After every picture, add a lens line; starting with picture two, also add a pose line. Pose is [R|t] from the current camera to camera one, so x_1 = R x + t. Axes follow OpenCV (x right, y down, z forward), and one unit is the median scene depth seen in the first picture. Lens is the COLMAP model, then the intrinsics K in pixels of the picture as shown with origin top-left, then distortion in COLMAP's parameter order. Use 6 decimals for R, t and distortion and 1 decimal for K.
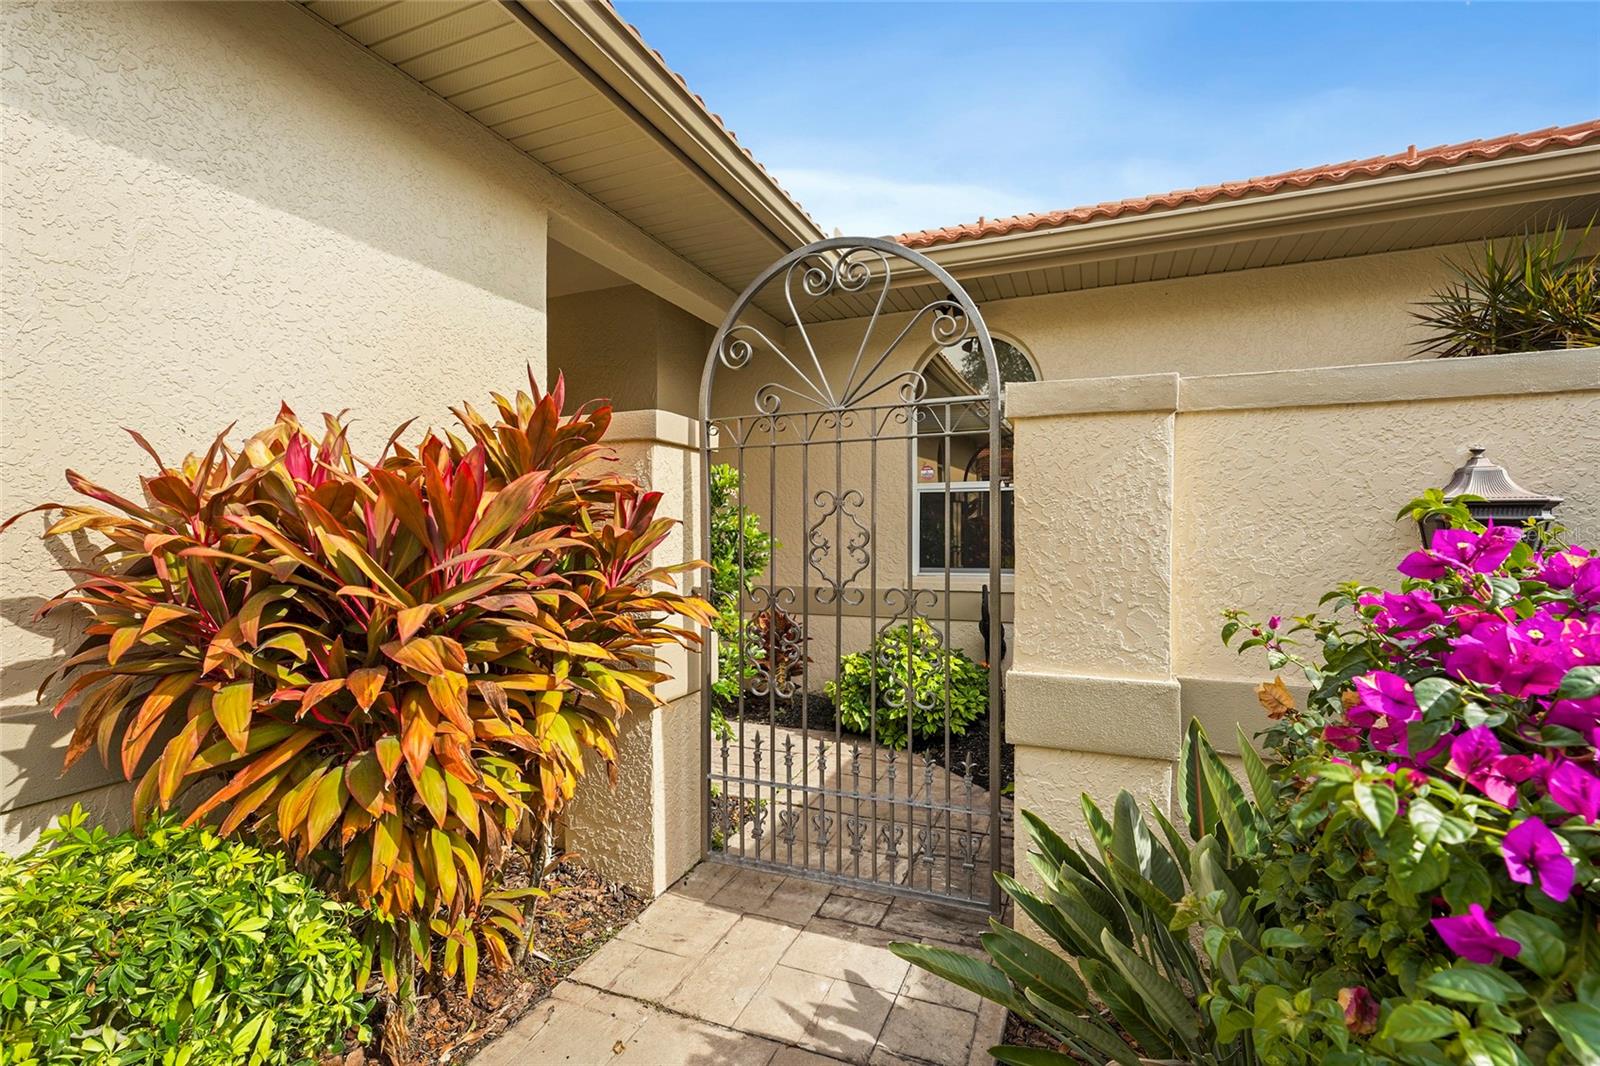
lens RADIAL K [[722.2, 0, 794.1], [0, 722.2, 535.7], [0, 0, 1]] dist [-0.002282, 0.000009]
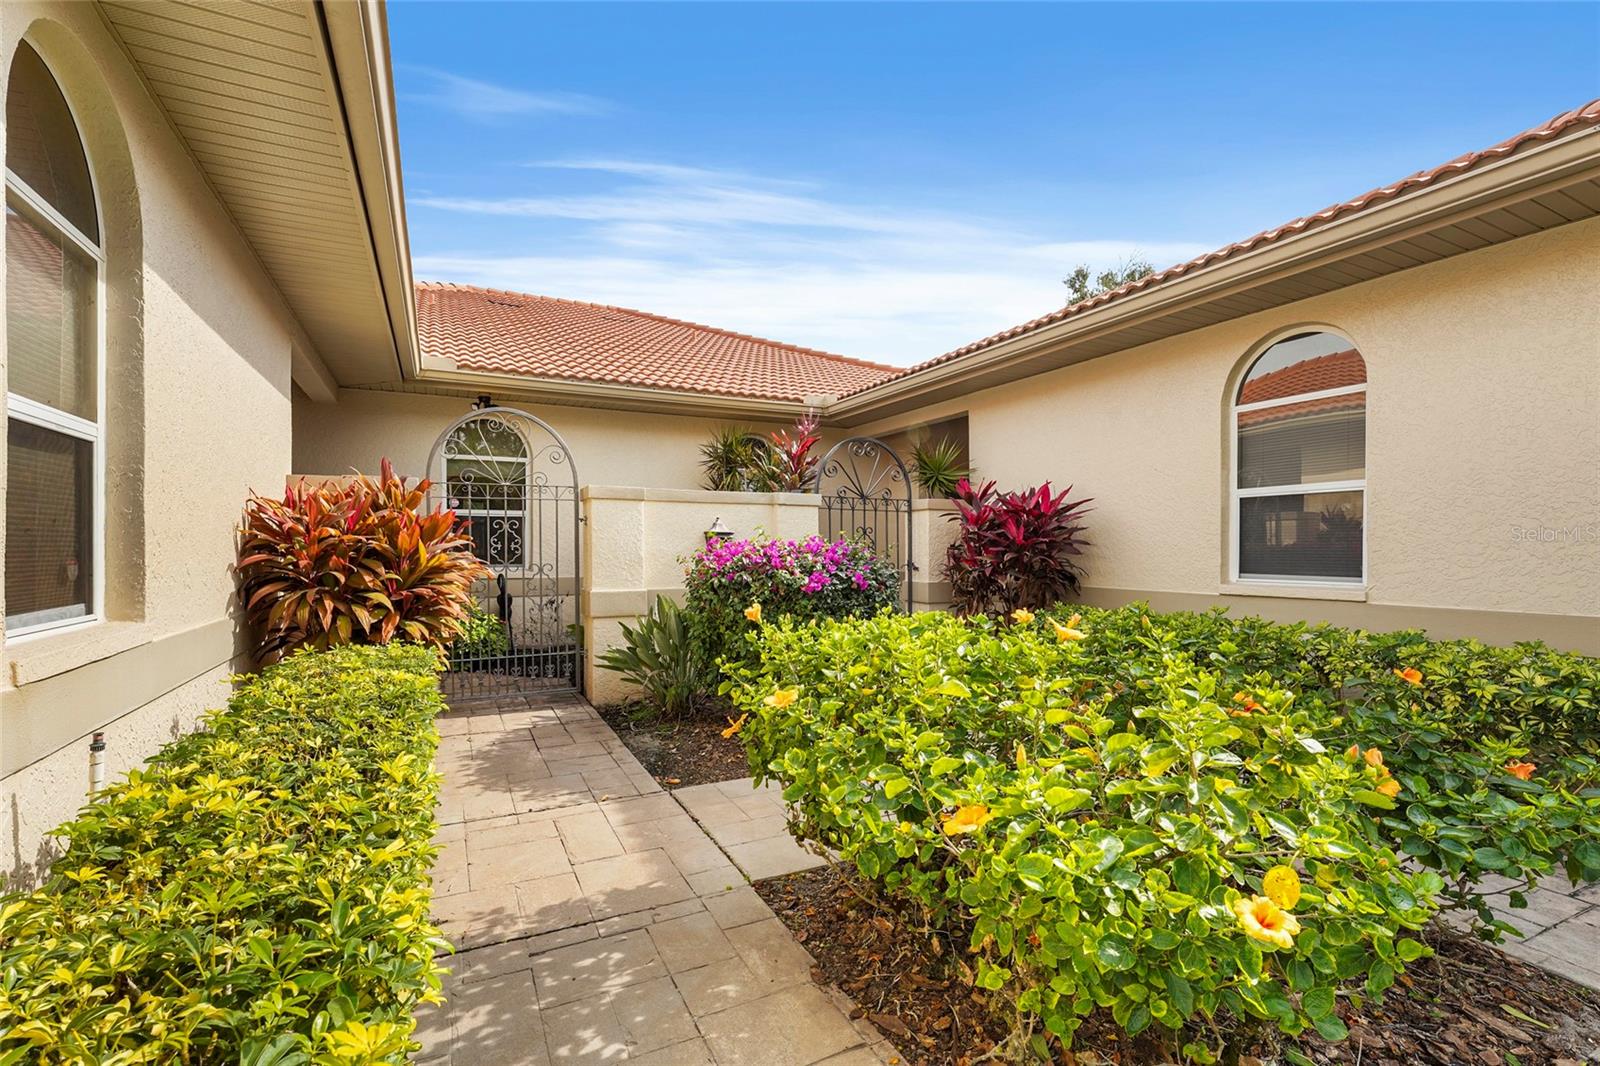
lens RADIAL K [[722.2, 0, 818.4], [0, 722.2, 560.8], [0, 0, 1]] dist [-0.002282, 0.000009]
pose [[0.635326, -0.011641, 0.772156, -1.315289], [0.005139, 0.999928, 0.010847, 0.050374], [-0.772227, -0.002924, 0.635340, -1.452319]]
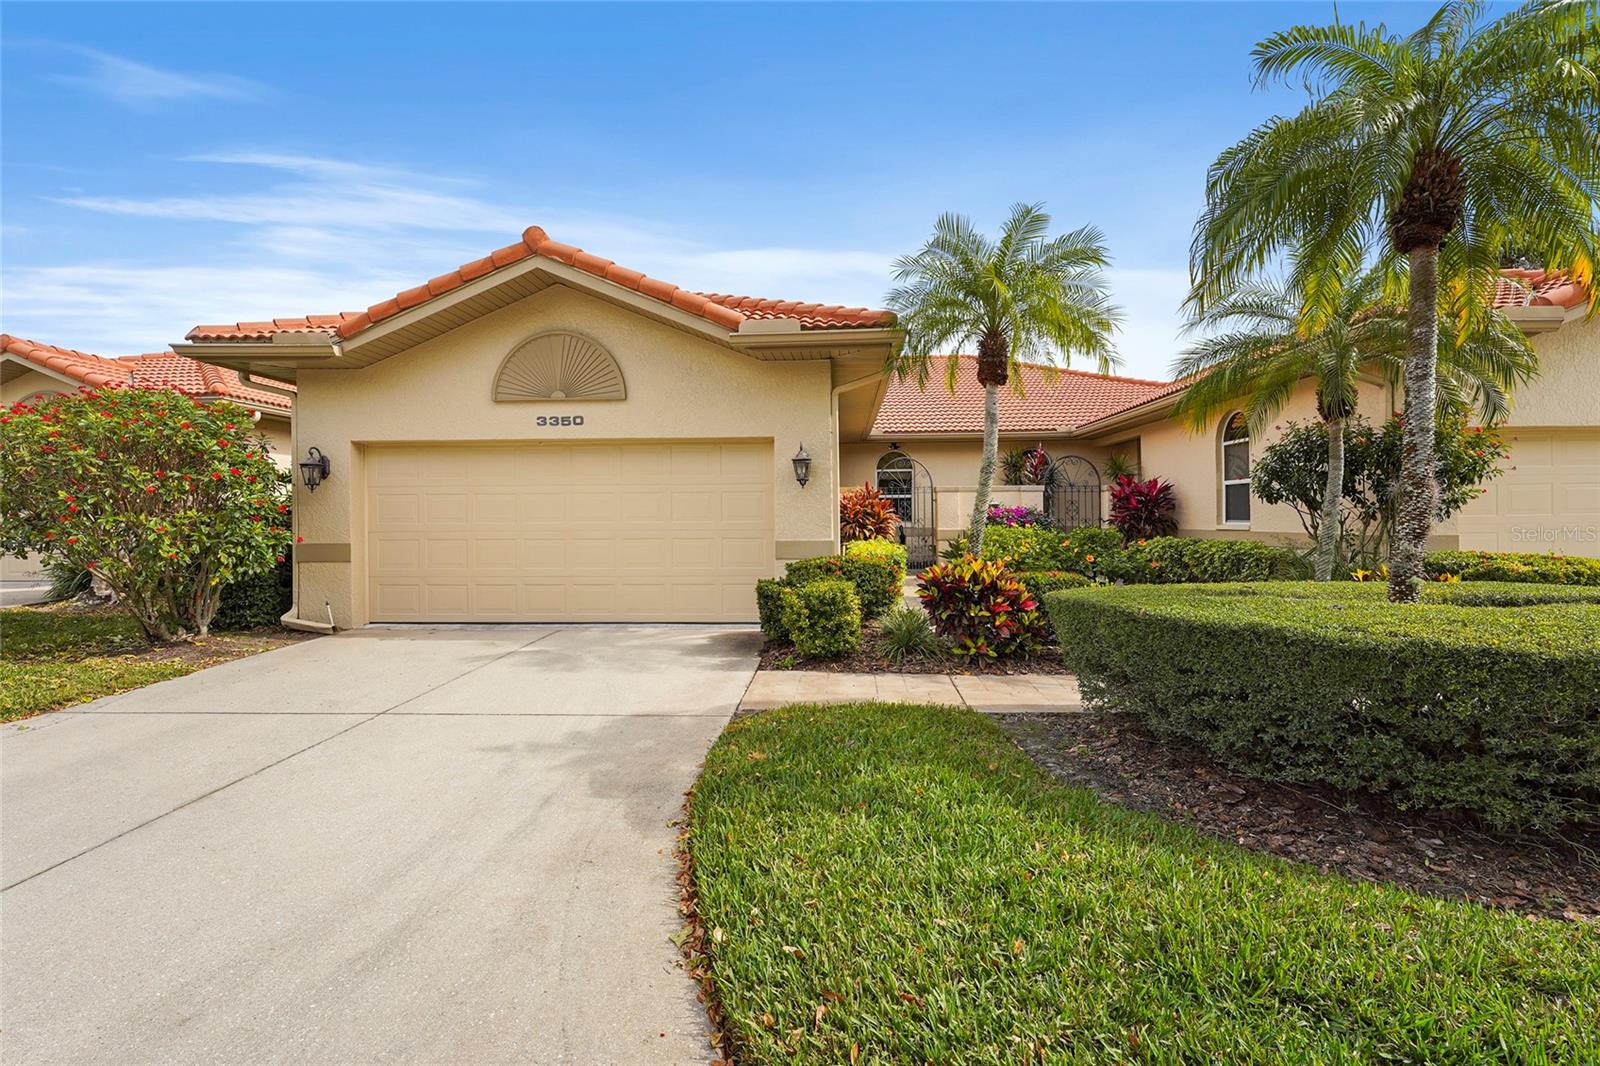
lens RADIAL K [[722.2, 0, 798.8], [0, 722.2, 523.2], [0, 0, 1]] dist [-0.002282, 0.000009]
pose [[0.942262, -0.007705, 0.334788, -3.302103], [0.008187, 0.999966, -0.000028, 0.128416], [-0.334776, 0.002768, 0.942294, -5.101065]]
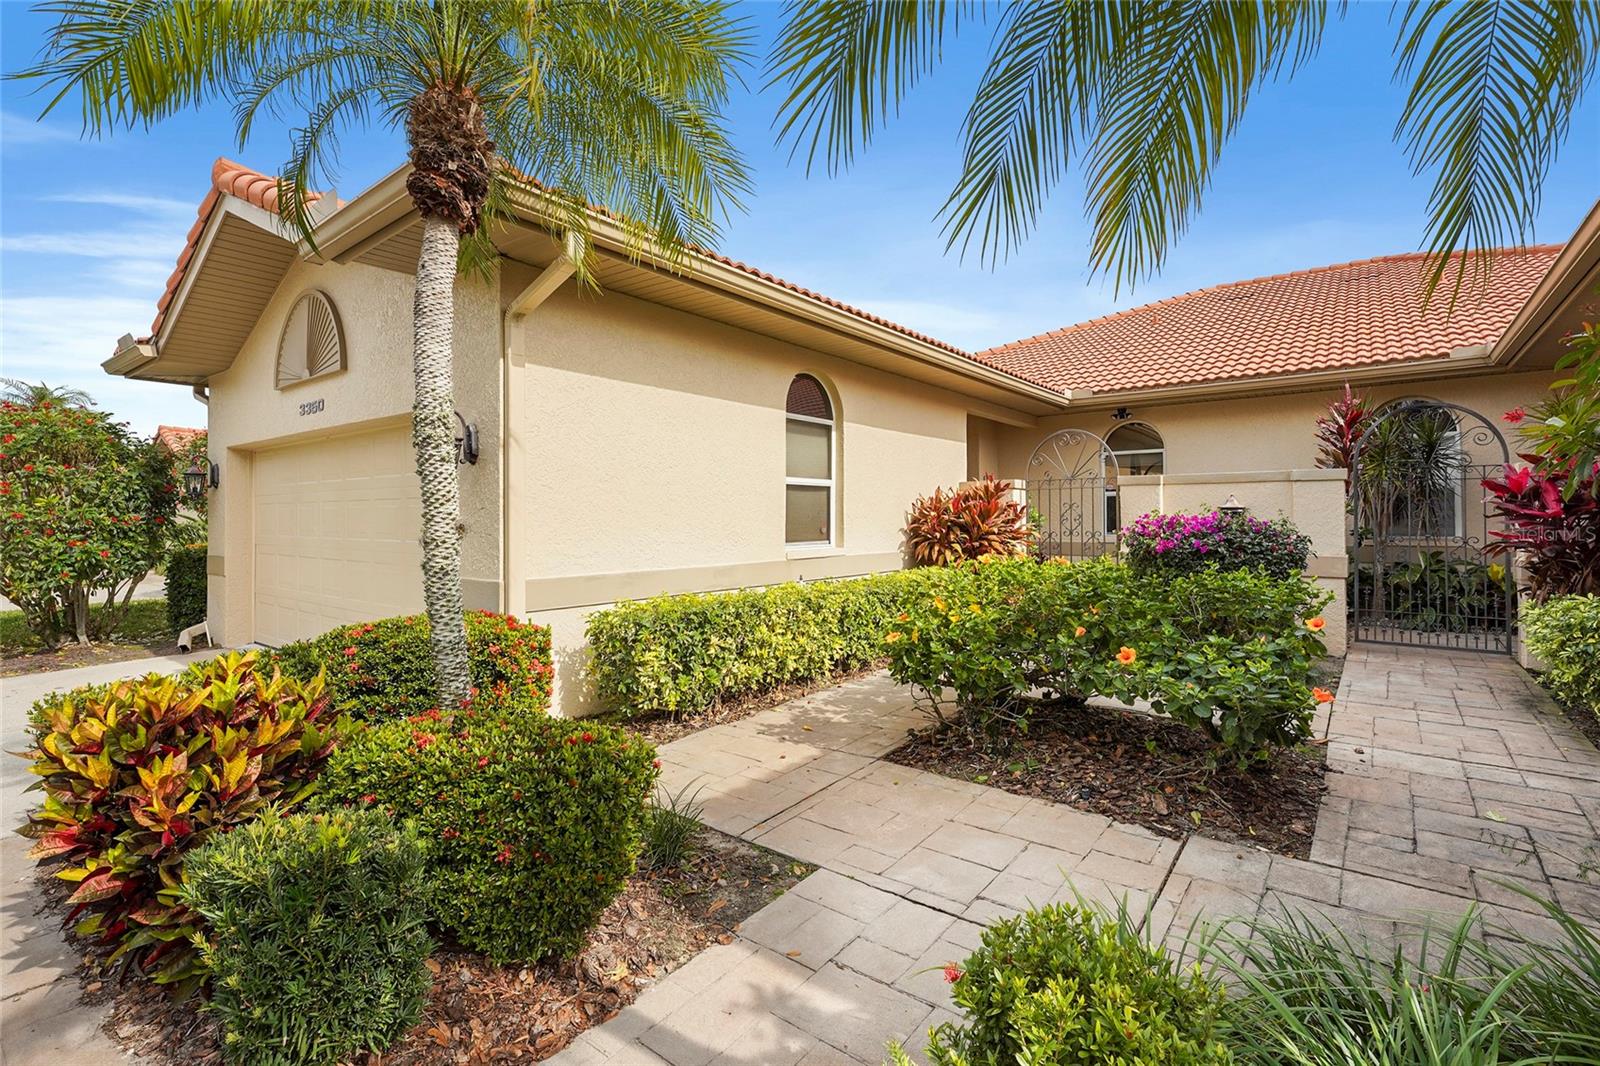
lens RADIAL K [[722.2, 0, 816.5], [0, 722.2, 517.1], [0, 0, 1]] dist [-0.002282, 0.000009]
pose [[0.965648, -0.000821, -0.259854, -0.267082], [-0.000747, 0.999982, -0.005935, 0.031807], [0.259854, 0.005925, 0.965630, -3.265860]]
